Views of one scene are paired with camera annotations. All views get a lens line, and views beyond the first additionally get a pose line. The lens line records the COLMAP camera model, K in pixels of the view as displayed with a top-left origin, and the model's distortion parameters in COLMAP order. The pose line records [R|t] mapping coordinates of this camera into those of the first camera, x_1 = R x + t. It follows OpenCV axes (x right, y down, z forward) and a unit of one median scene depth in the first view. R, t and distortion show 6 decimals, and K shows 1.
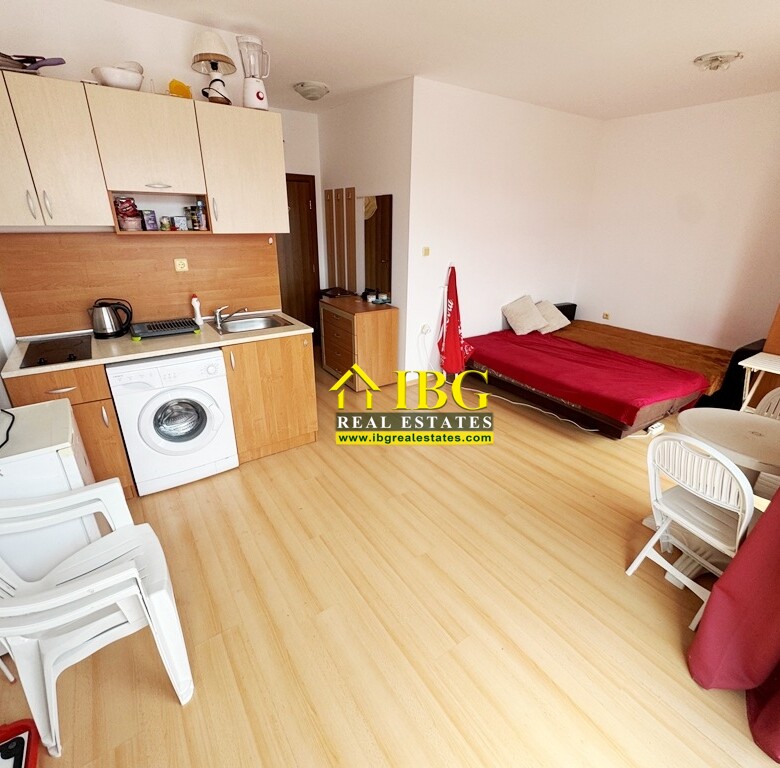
lens RADIAL K [[405.2, 0, 387.9], [0, 405.2, 382.5], [0, 0, 1]] dist [-0.001460, -0.000447]
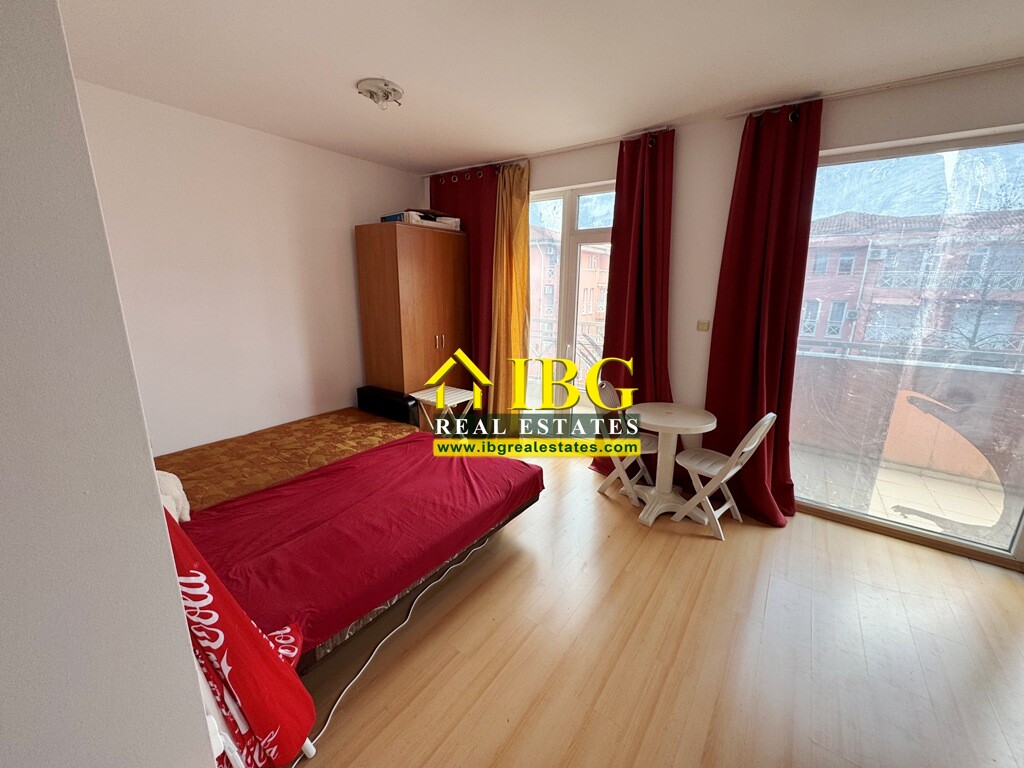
lens RADIAL K [[405.5, 0, 511.5], [0, 405.5, 382.6], [0, 0, 1]] dist [-0.003251, 0.000246]
pose [[-0.342356, -0.238503, 0.908795, -0.182580], [0.334596, 0.872886, 0.355126, -0.494917], [-0.877974, 0.425659, -0.219036, 1.225805]]
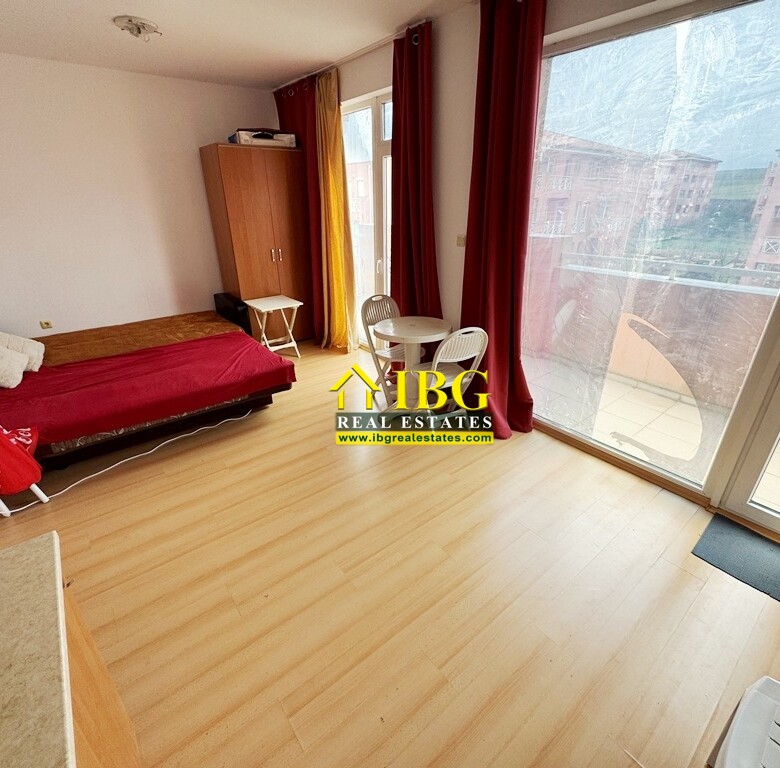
lens RADIAL K [[405.2, 0, 390.4], [0, 405.2, 382.3], [0, 0, 1]] dist [-0.001460, -0.000447]
pose [[-0.072471, -0.422822, 0.903310, -0.470519], [0.376322, 0.827156, 0.417367, -0.279318], [-0.923650, 0.370183, 0.099172, 0.673732]]
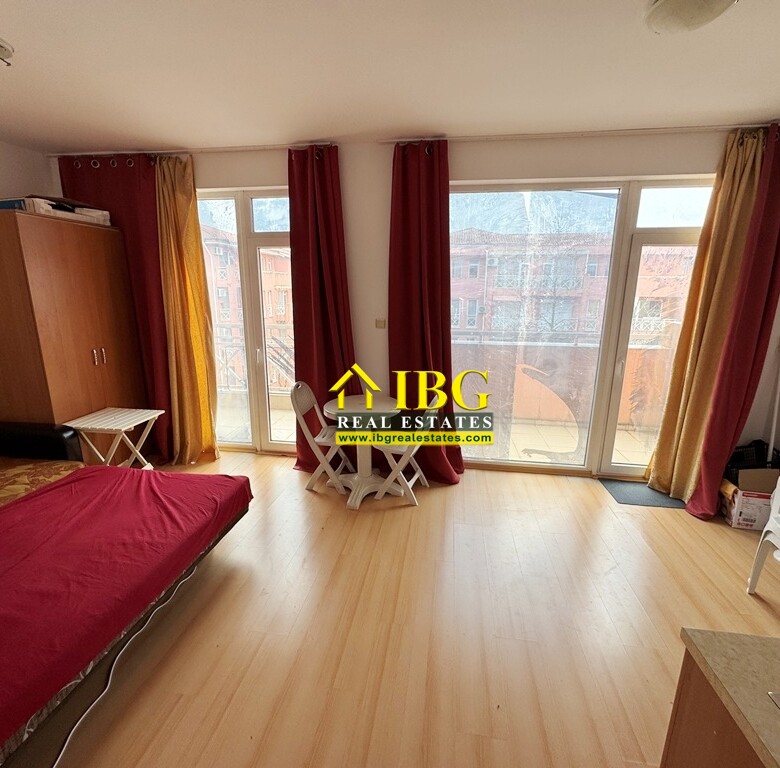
lens RADIAL K [[405.2, 0, 389.8], [0, 405.2, 382.7], [0, 0, 1]] dist [-0.001460, -0.000447]
pose [[-0.734054, -0.171757, 0.657012, -0.196071], [0.238078, 0.840993, 0.485849, -0.511105], [-0.635990, 0.513060, -0.576443, 1.256542]]
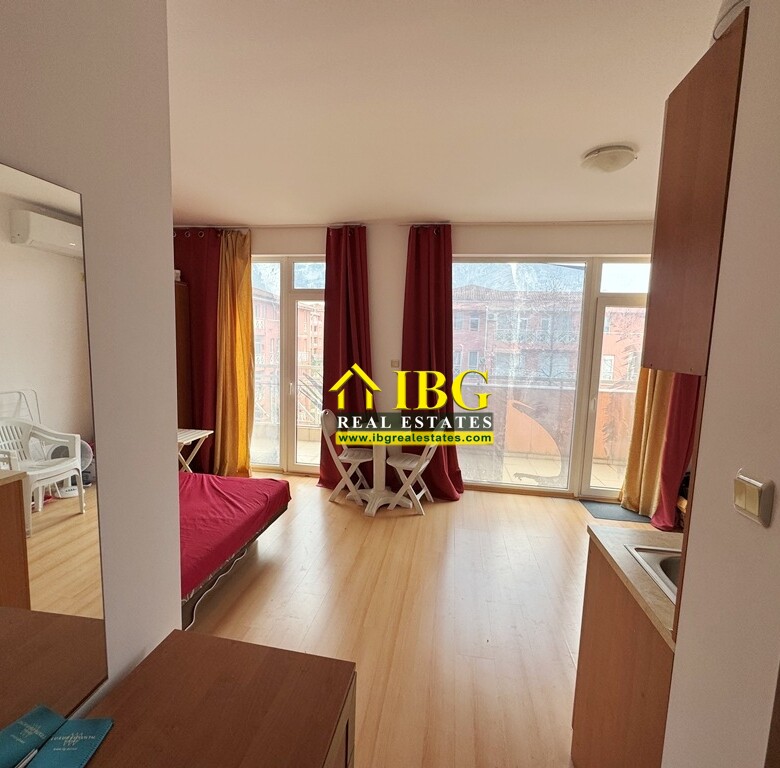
lens RADIAL K [[405.2, 0, 389.4], [0, 405.2, 383.4], [0, 0, 1]] dist [-0.001460, -0.000447]
pose [[-0.727811, -0.108235, 0.677182, -0.345001], [0.219463, 0.898776, 0.379524, -0.579320], [-0.649713, 0.424838, -0.630385, 1.465297]]
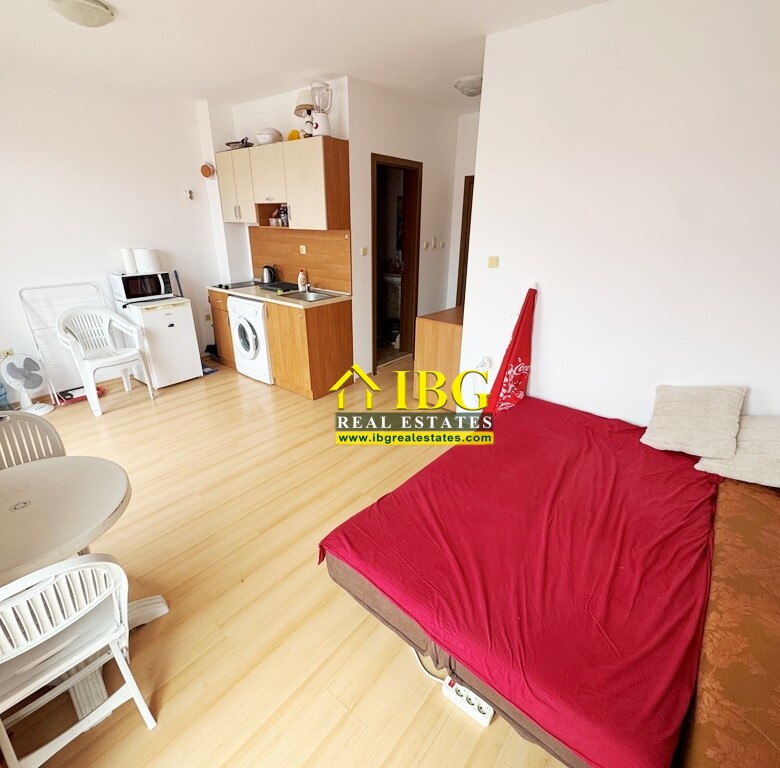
lens RADIAL K [[405.2, 0, 390.1], [0, 405.2, 382.1], [0, 0, 1]] dist [-0.001460, -0.000447]
pose [[0.286084, 0.349016, -0.892381, 1.114806], [-0.364908, 0.900812, 0.235330, -0.320907], [0.886001, 0.258313, 0.385066, 0.836720]]
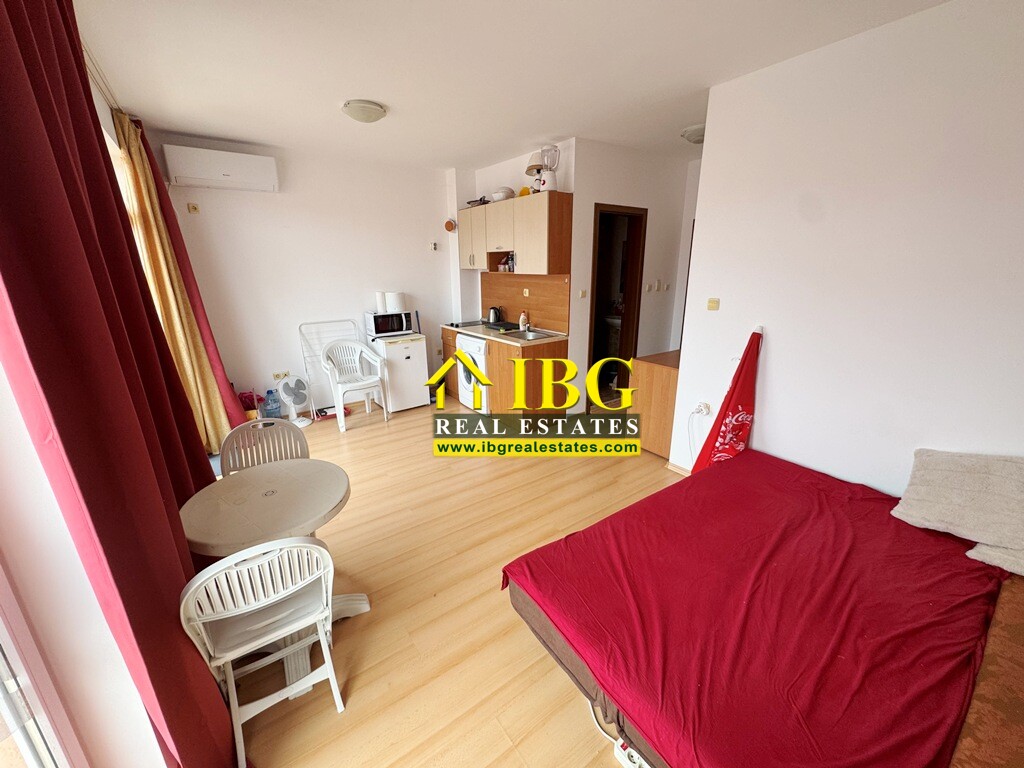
lens RADIAL K [[405.5, 0, 511.8], [0, 405.5, 381.5], [0, 0, 1]] dist [-0.003251, 0.000246]
pose [[0.028317, 0.266363, -0.963457, 1.154397], [-0.364361, 0.900282, 0.238188, -0.336700], [0.930827, 0.344301, 0.122546, 0.873308]]
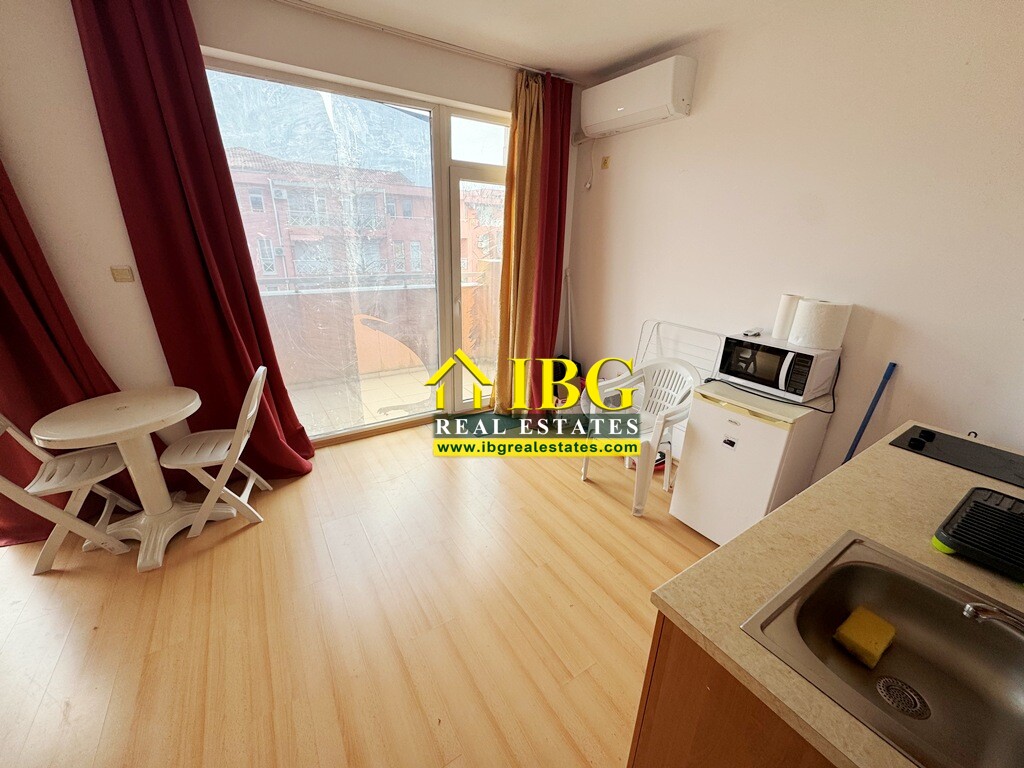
lens RADIAL K [[405.5, 0, 511.2], [0, 405.5, 381.8], [0, 0, 1]] dist [-0.003251, 0.000246]
pose [[-0.998921, -0.045786, 0.007731, -0.078818], [-0.028898, 0.743324, 0.668307, -0.449031], [-0.036346, 0.667363, -0.743845, 1.145985]]
